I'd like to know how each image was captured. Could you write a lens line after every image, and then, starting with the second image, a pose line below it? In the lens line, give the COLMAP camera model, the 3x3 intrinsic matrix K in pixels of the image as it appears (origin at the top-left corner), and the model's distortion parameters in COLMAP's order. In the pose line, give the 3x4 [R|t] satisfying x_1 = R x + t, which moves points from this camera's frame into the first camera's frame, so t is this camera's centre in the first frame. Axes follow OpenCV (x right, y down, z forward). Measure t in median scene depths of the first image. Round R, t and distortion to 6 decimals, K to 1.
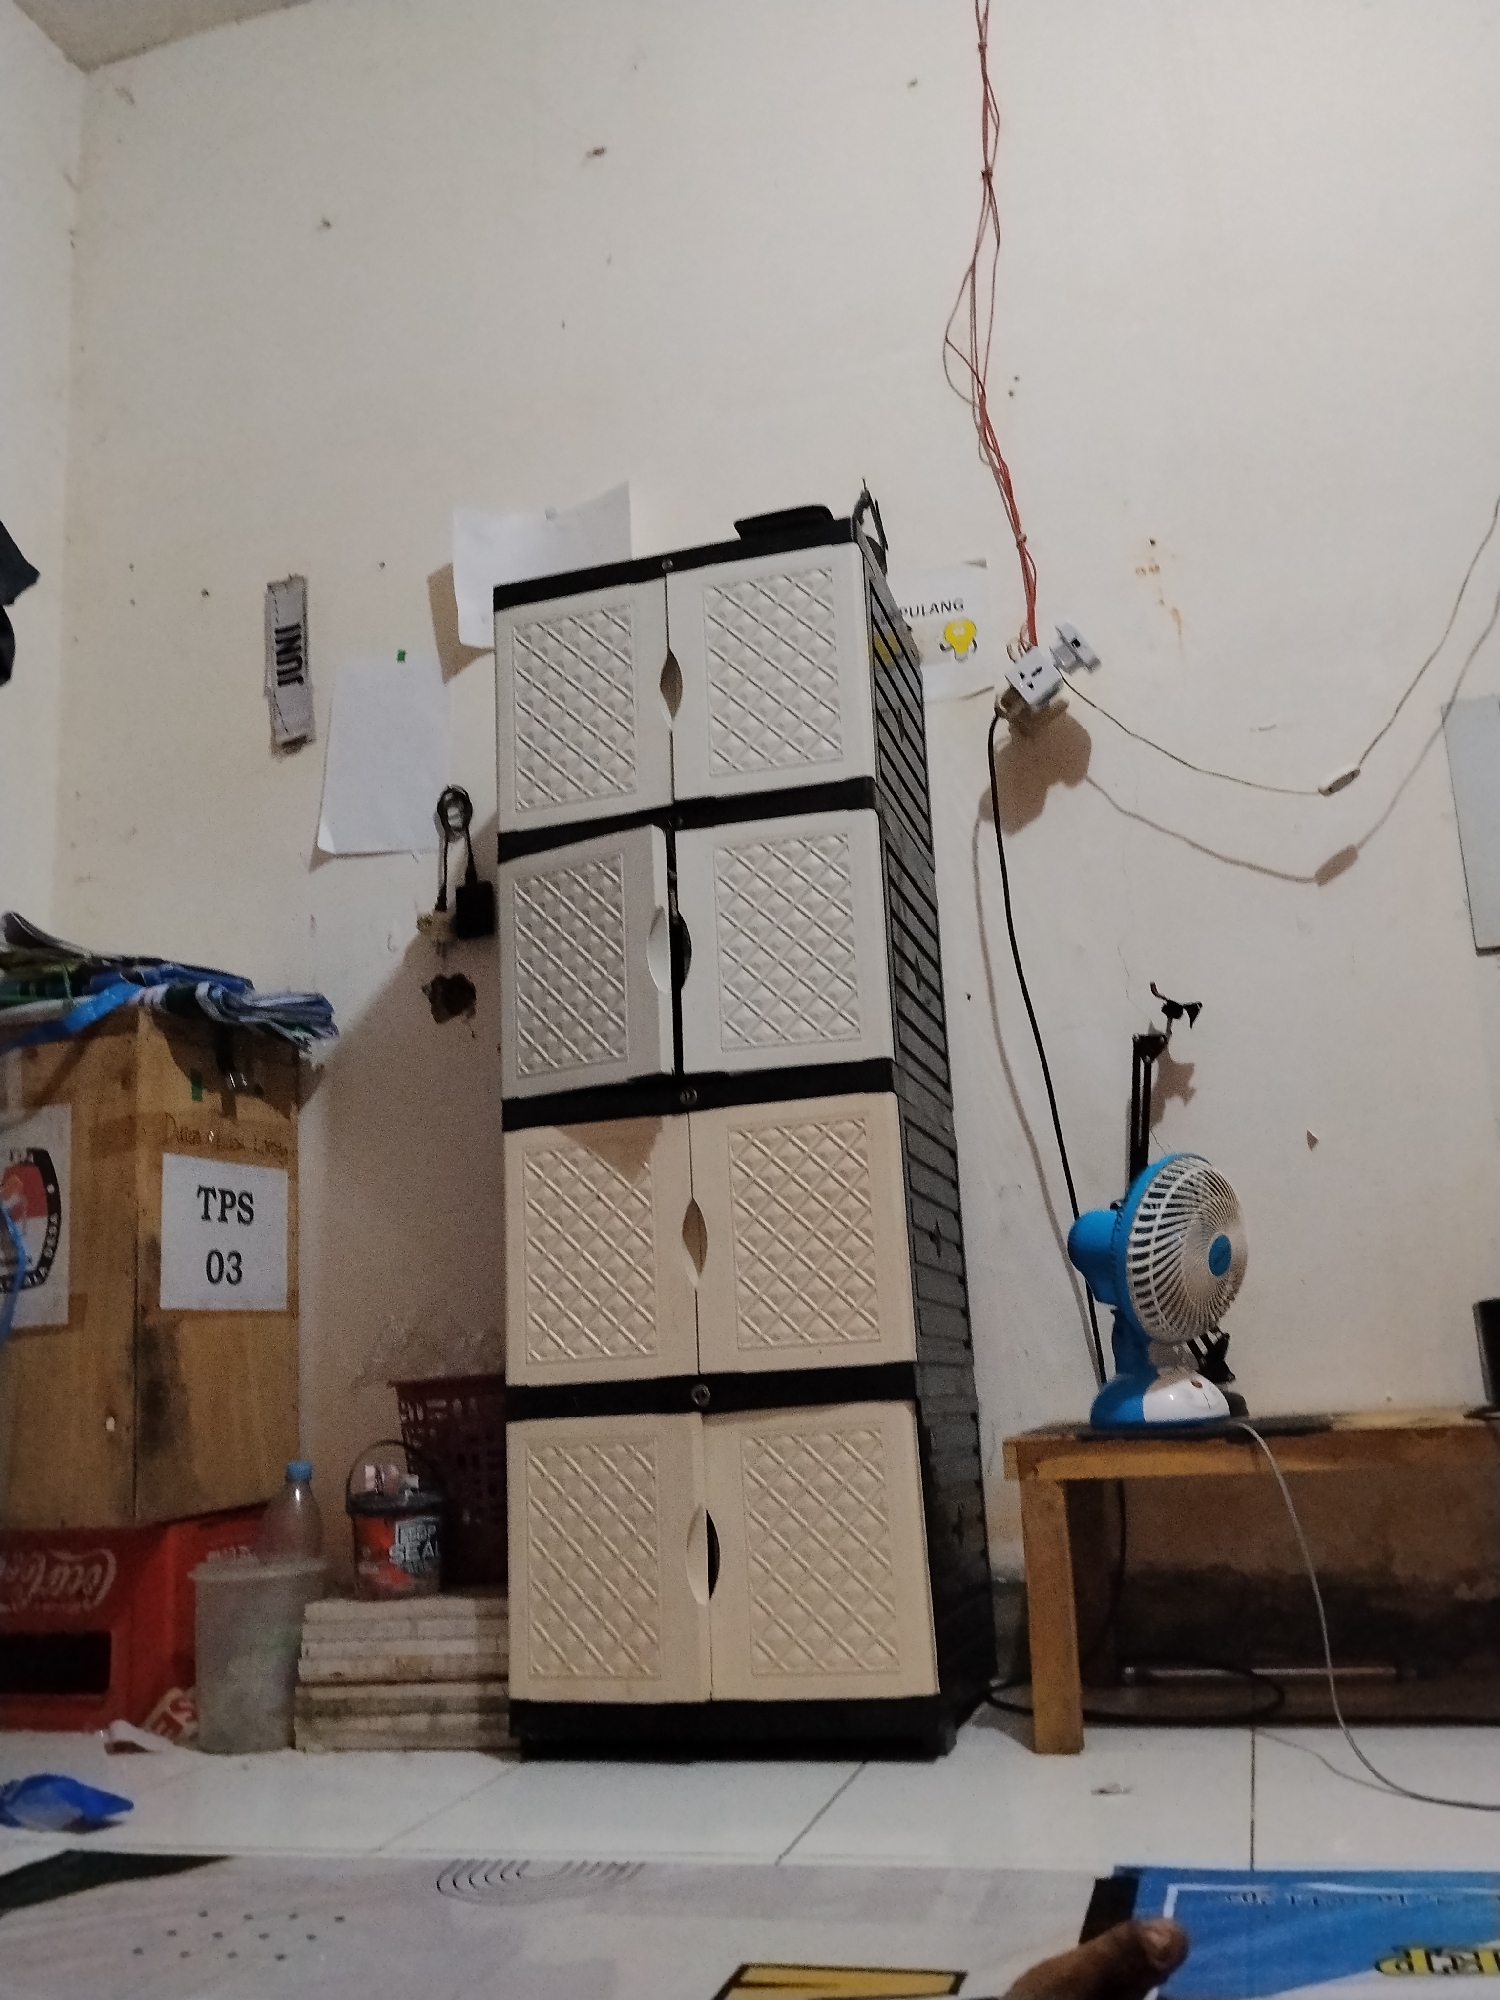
lens RADIAL K [[1635.9, 0, 750.0], [0, 1635.9, 1000.0], [0, 0, 1]] dist [0.048902, -0.113691]
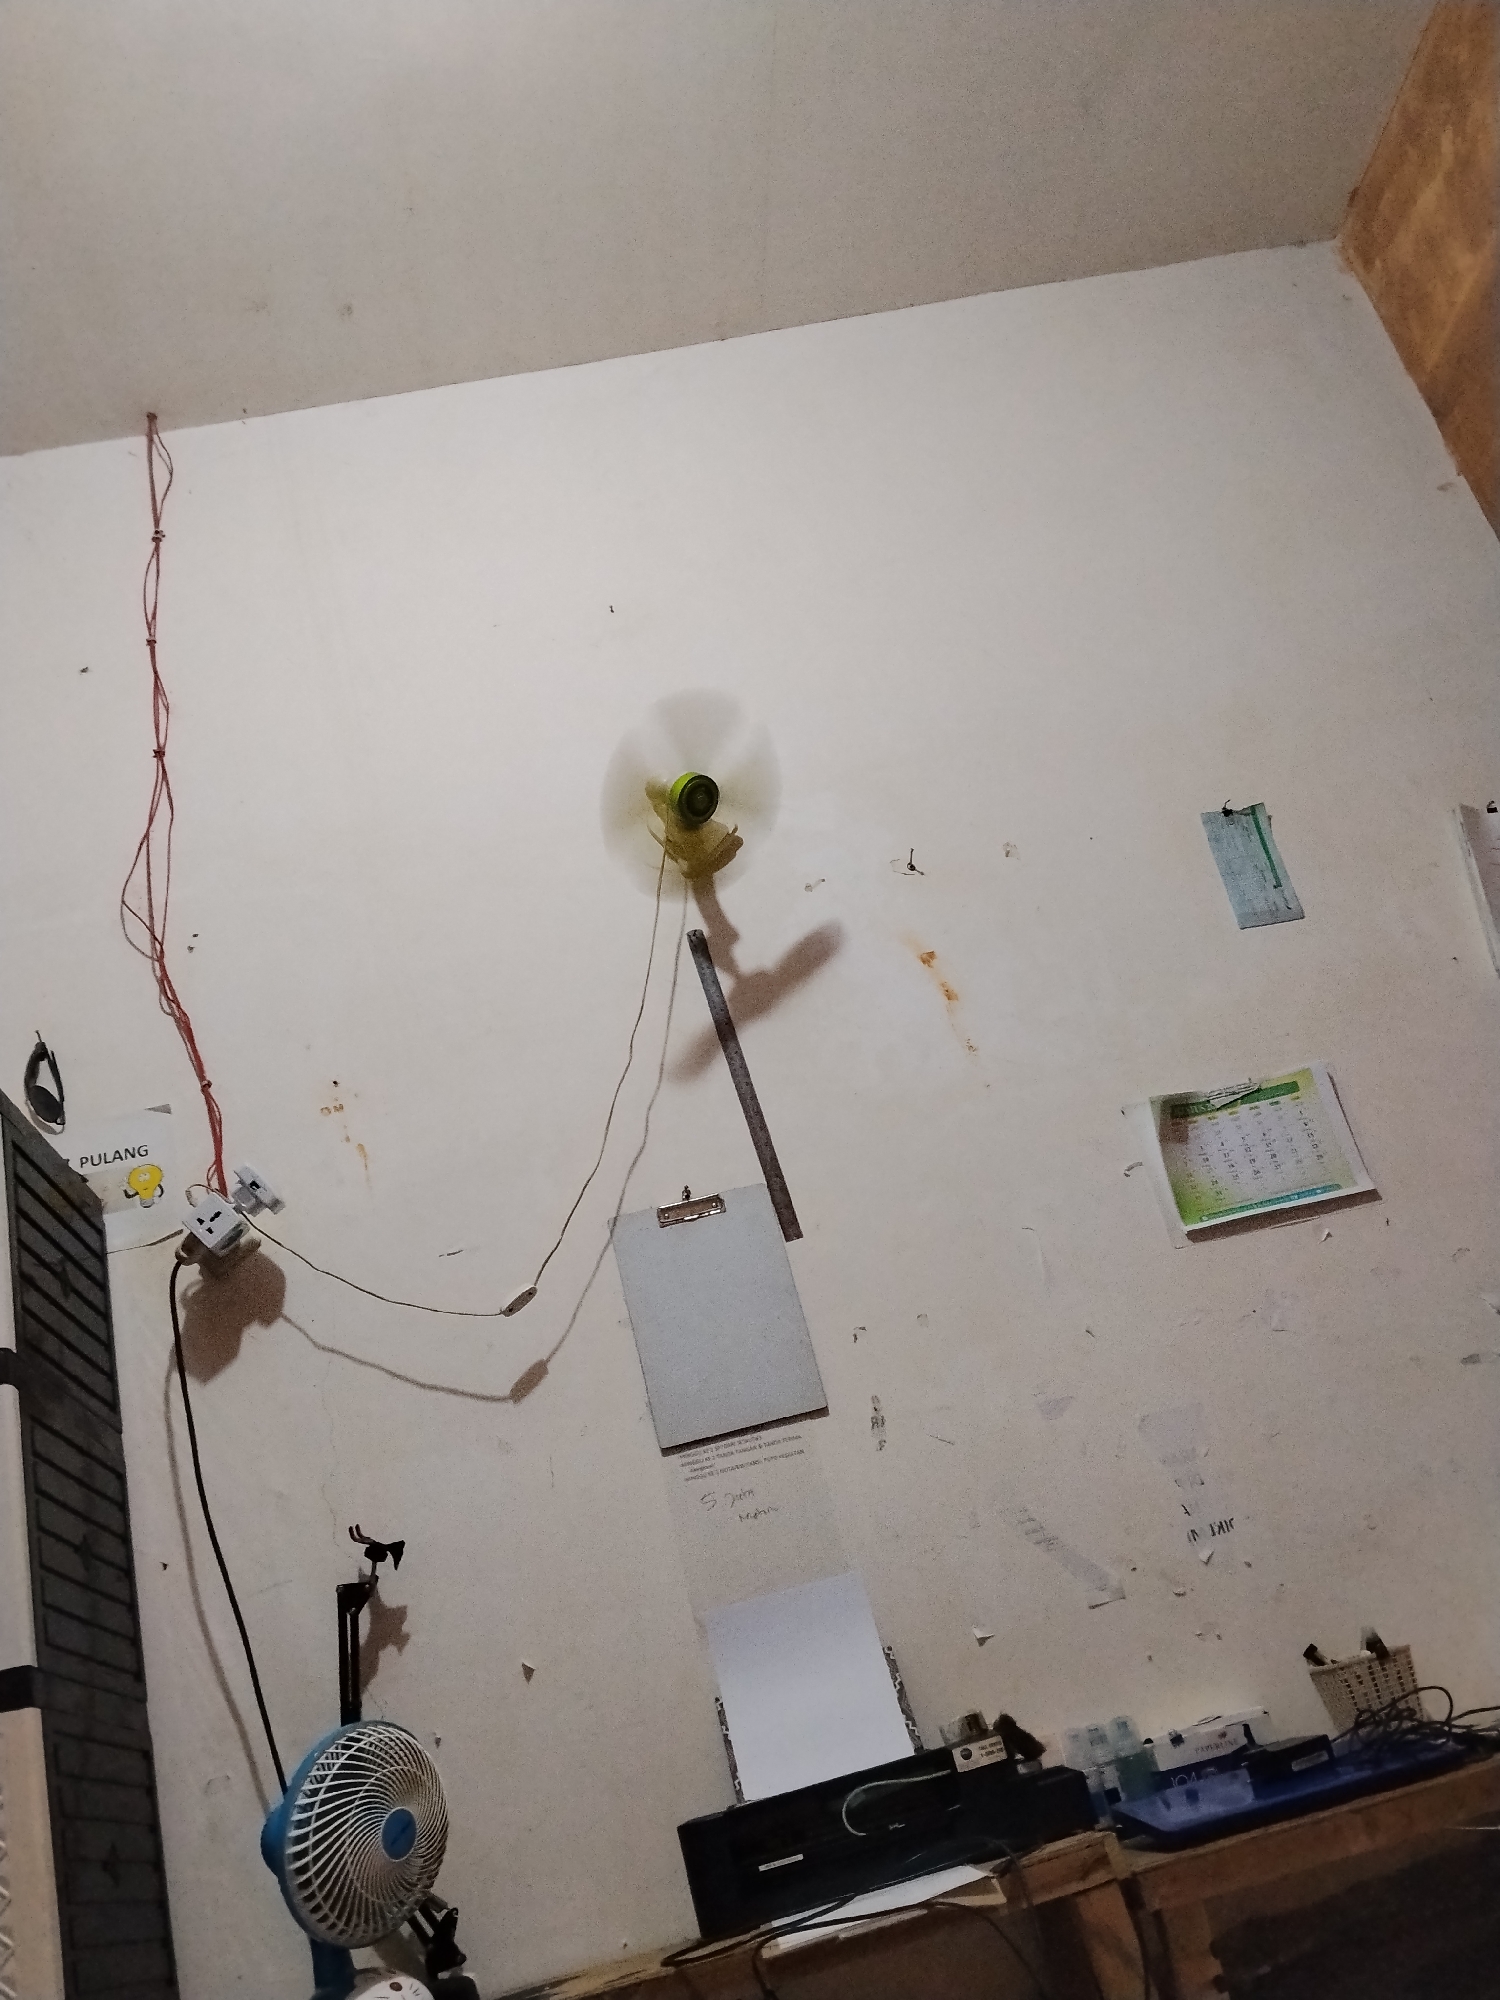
lens RADIAL K [[1635.9, 0, 750.0], [0, 1635.9, 1000.0], [0, 0, 1]] dist [0.048902, -0.113691]
pose [[0.930650, -0.025277, 0.365036, 0.114614], [0.129143, 0.956103, -0.263039, -0.021590], [-0.342363, 0.291939, 0.893062, -0.036527]]
